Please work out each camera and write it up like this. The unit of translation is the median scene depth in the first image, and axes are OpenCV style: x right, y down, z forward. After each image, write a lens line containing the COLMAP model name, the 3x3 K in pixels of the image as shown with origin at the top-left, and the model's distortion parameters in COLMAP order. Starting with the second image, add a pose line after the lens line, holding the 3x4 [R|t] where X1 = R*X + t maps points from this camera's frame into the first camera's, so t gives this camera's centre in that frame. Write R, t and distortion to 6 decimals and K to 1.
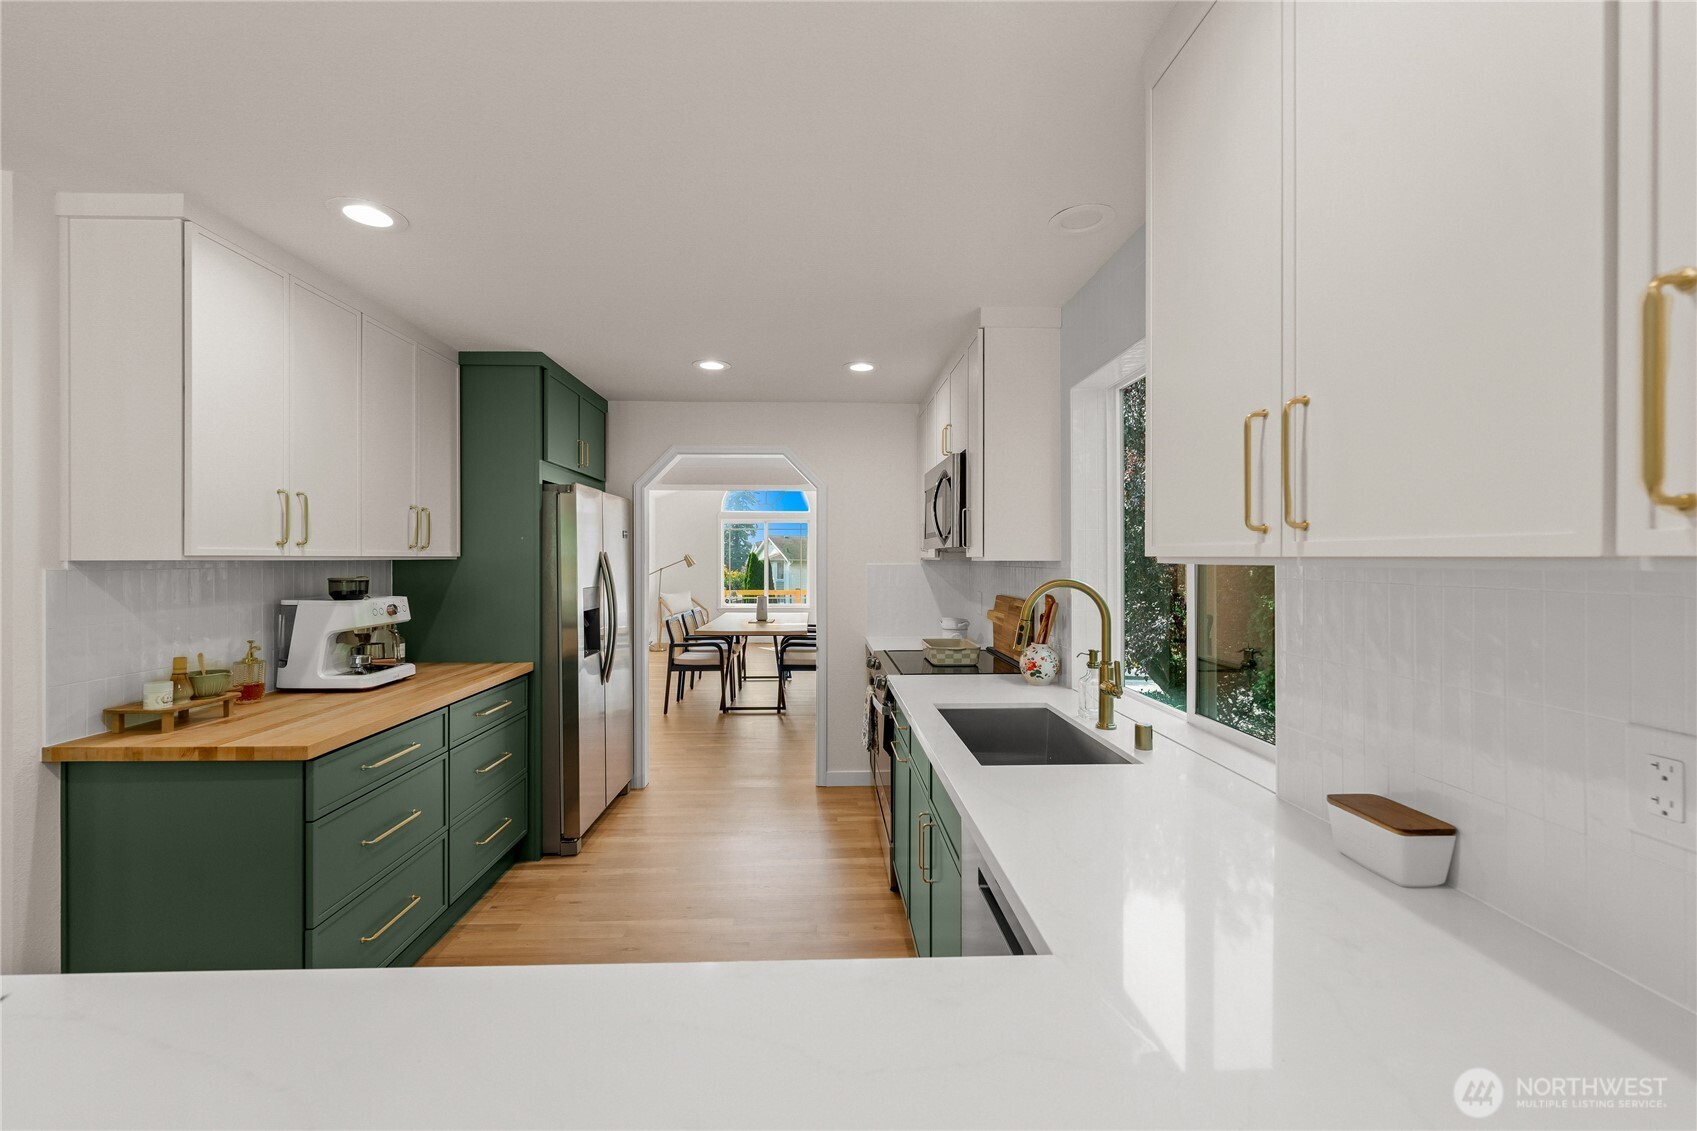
lens RADIAL K [[689.0, 0, 842.8], [0, 689.0, 552.2], [0, 0, 1]] dist [0.002209, 0.000110]
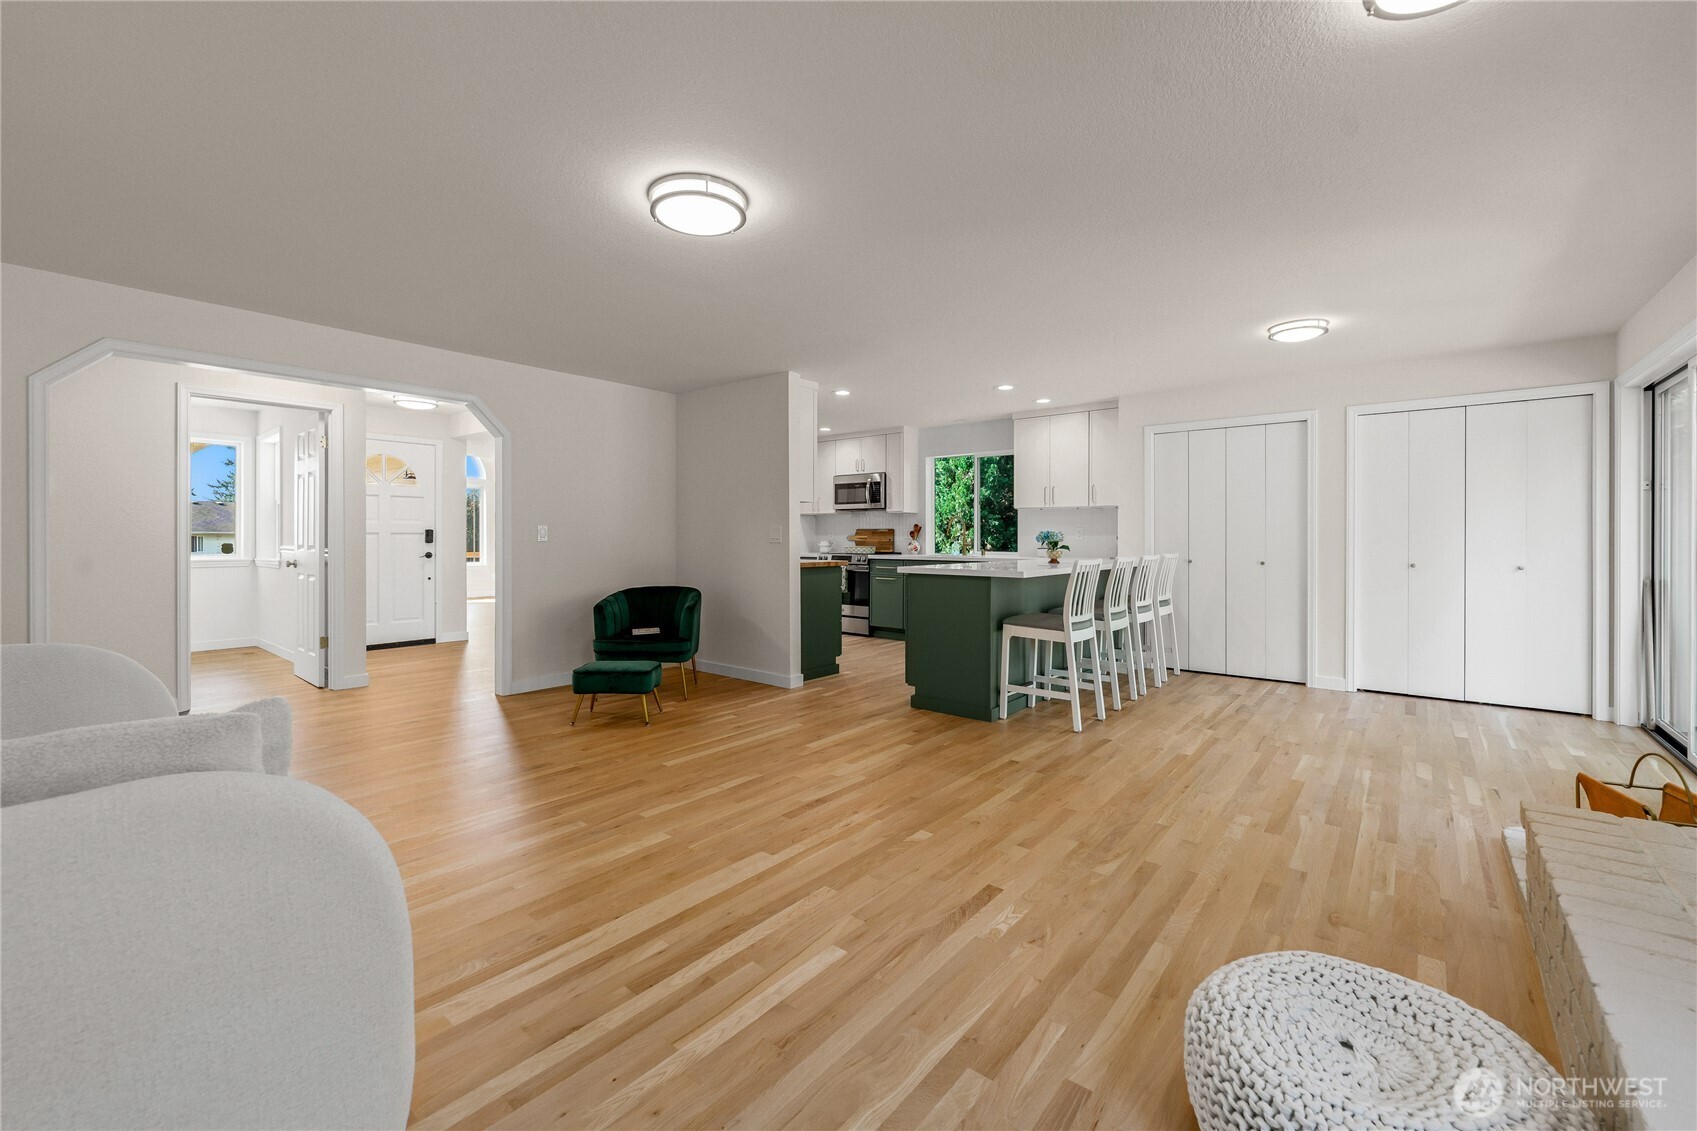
lens RADIAL K [[700.7, 0, 843.5], [0, 700.7, 531.6], [0, 0, 1]] dist [0.000314, 0.000031]
pose [[0.665259, 0.002063, 0.746610, -2.019916], [-0.003074, 0.999995, -0.000025, 0.089074], [-0.746607, -0.002279, 0.665262, -0.728533]]
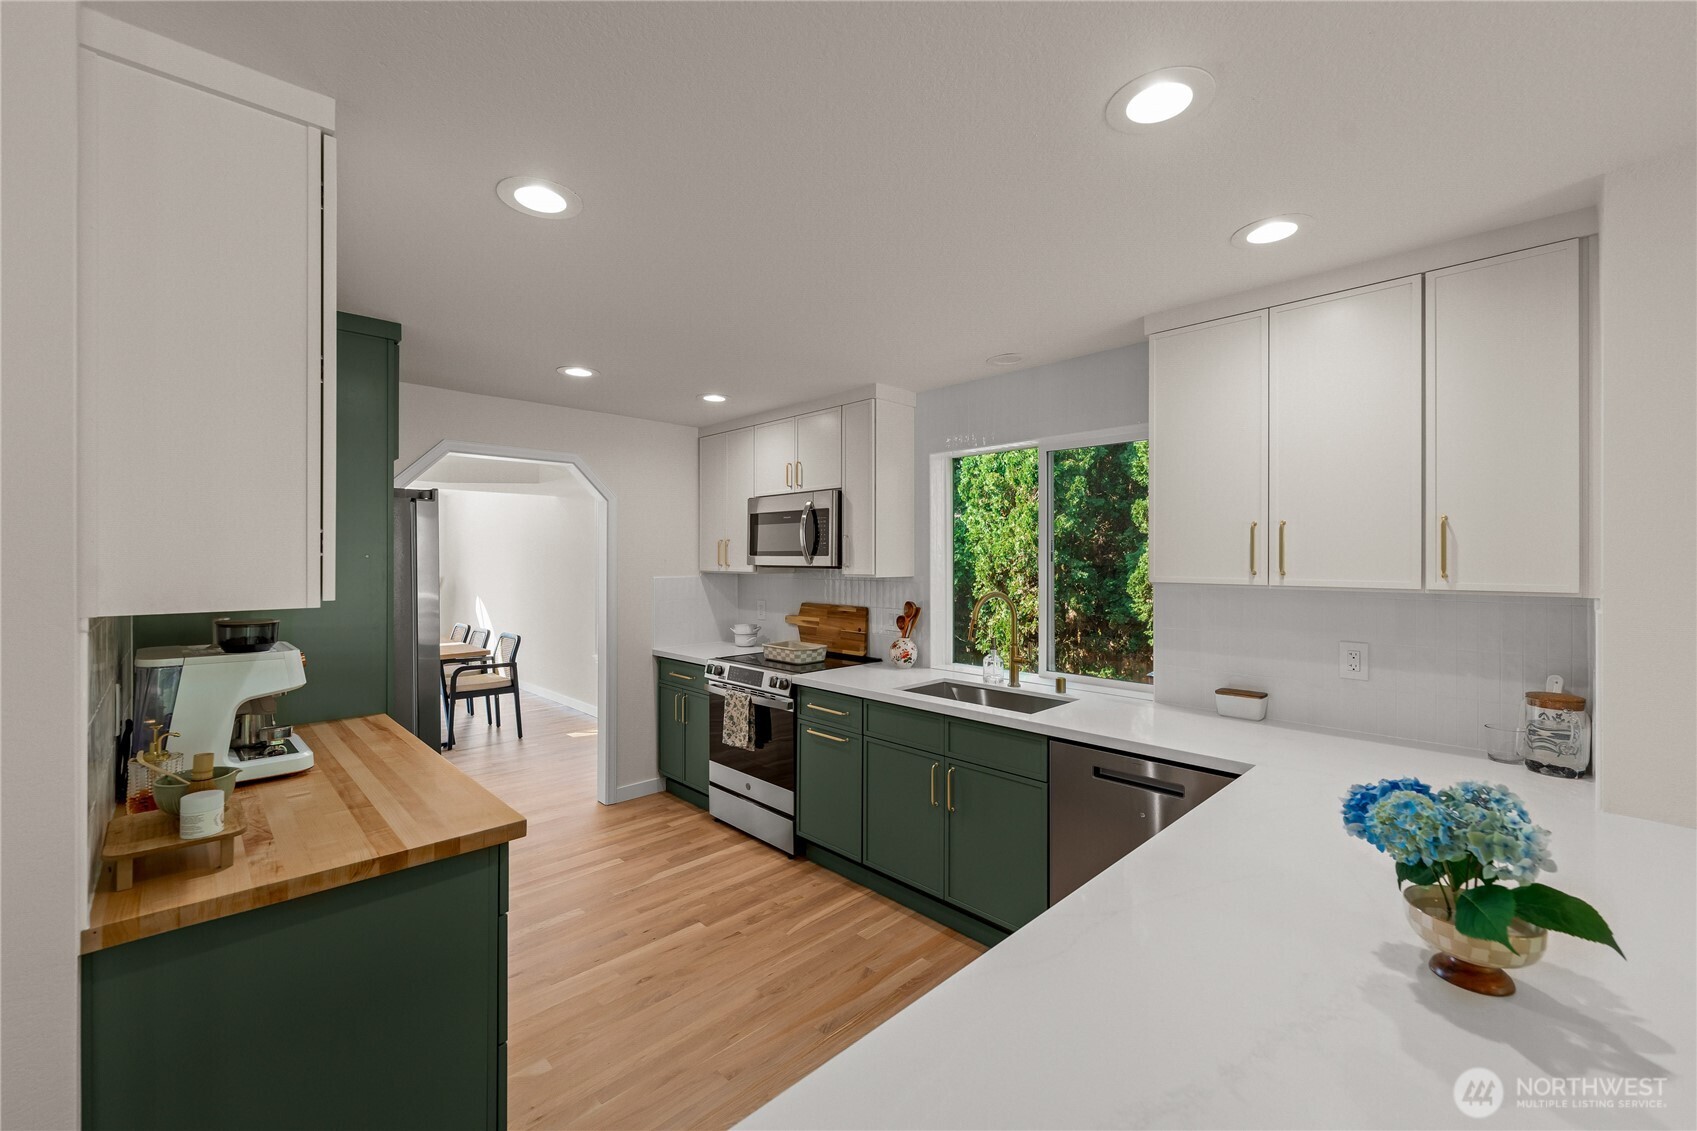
lens RADIAL K [[689.0, 0, 842.8], [0, 689.0, 552.2], [0, 0, 1]] dist [0.002209, 0.000110]
pose [[0.744665, 0.004028, 0.667426, -0.656069], [-0.003854, 0.999991, -0.001736, -0.029723], [-0.667427, -0.001279, 0.744674, 0.068916]]
